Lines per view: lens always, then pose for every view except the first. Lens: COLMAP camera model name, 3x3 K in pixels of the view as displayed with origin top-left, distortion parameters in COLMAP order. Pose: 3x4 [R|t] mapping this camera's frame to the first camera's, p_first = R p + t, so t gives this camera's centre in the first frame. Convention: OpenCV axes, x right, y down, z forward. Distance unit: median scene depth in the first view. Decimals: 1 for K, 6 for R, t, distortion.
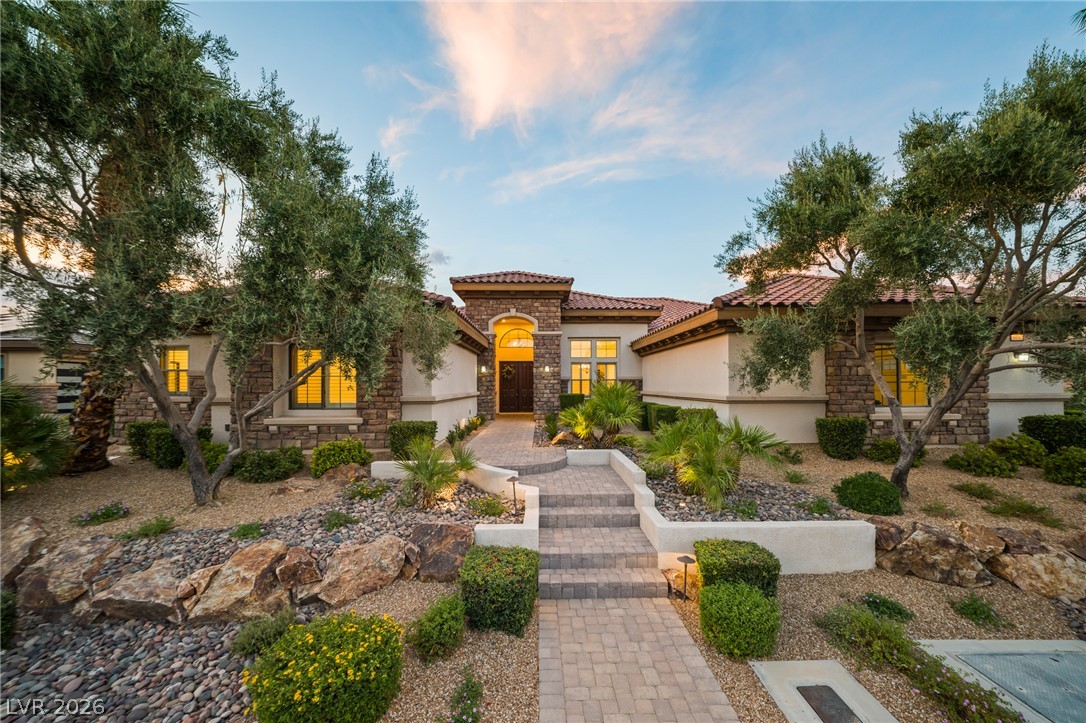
lens RADIAL K [[388.0, 0, 546.4], [0, 388.0, 388.5], [0, 0, 1]] dist [-0.001255, -0.000191]
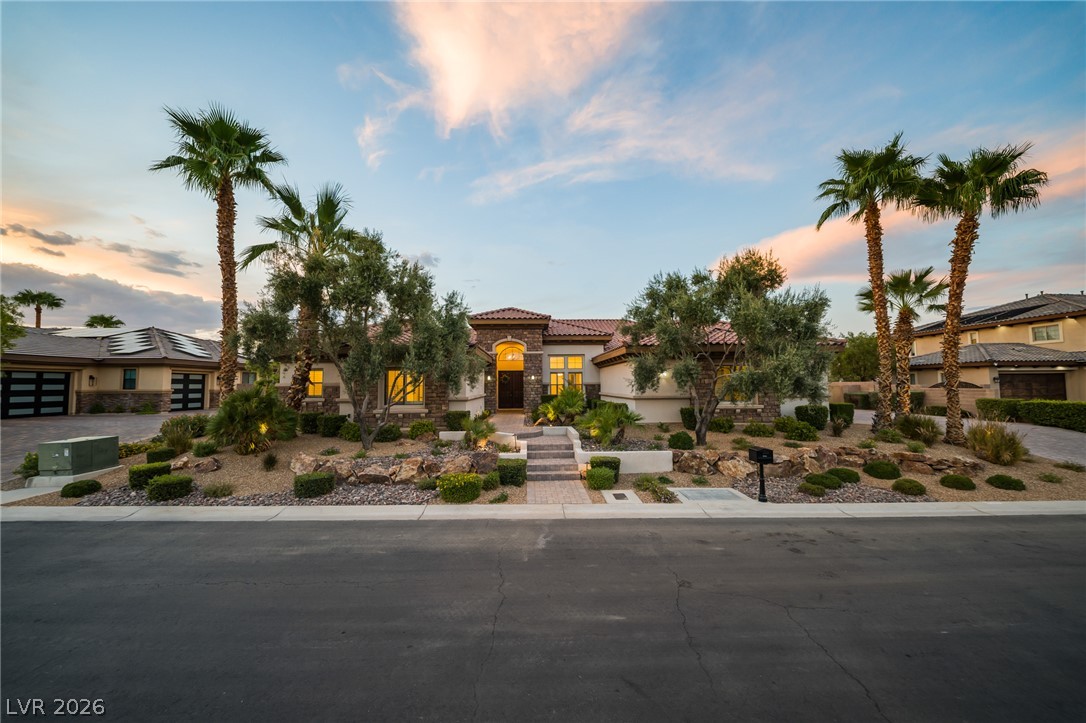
lens RADIAL K [[377.9, 0, 543.0], [0, 377.9, 361.5], [0, 0, 1]] dist [0.000920, -0.003023]
pose [[0.999781, -0.004373, 0.020485, 0.019503], [0.005824, 0.997435, -0.071340, -0.016938], [-0.020121, 0.071443, 0.997242, -0.760317]]
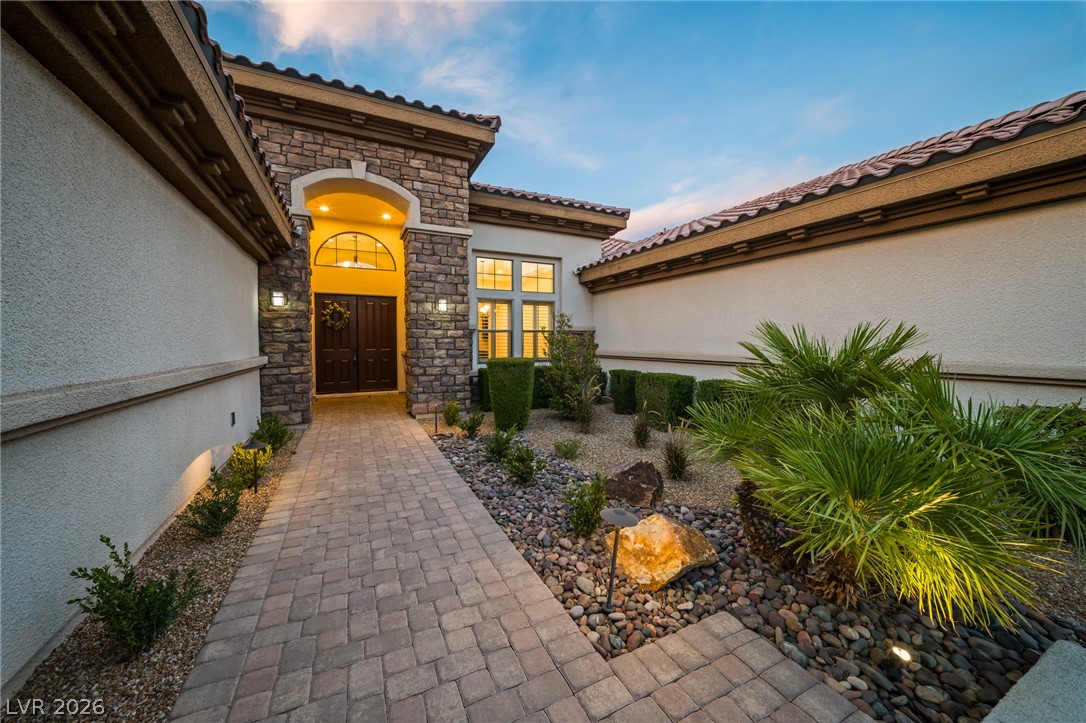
lens RADIAL K [[389.6, 0, 547.9], [0, 389.6, 351.0], [0, 0, 1]] dist [-0.000599, -0.000163]
pose [[0.901577, -0.010060, 0.432502, -0.161317], [0.002275, 0.999826, 0.018513, -0.008403], [-0.432613, -0.015707, 0.901443, 0.974742]]
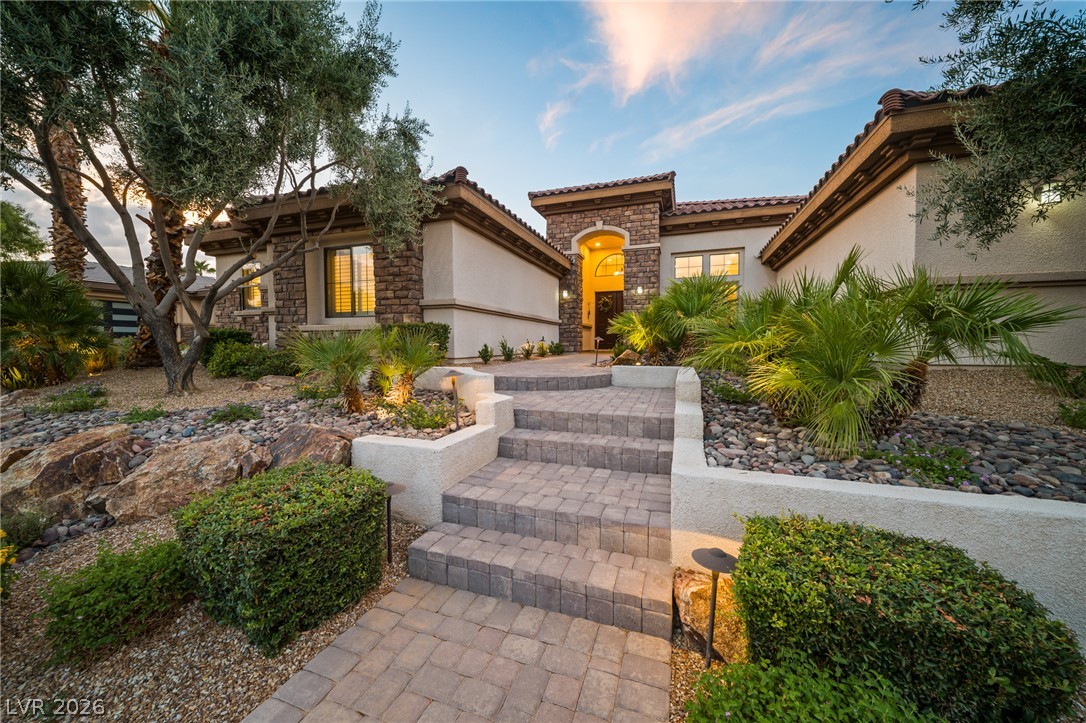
lens RADIAL K [[377.9, 0, 543.0], [0, 377.9, 361.5], [0, 0, 1]] dist [0.000920, -0.003023]
pose [[0.936058, 0.016657, -0.351451, 0.175711], [-0.002127, 0.999128, 0.041689, 0.125073], [0.351839, -0.038276, 0.935278, 0.322580]]
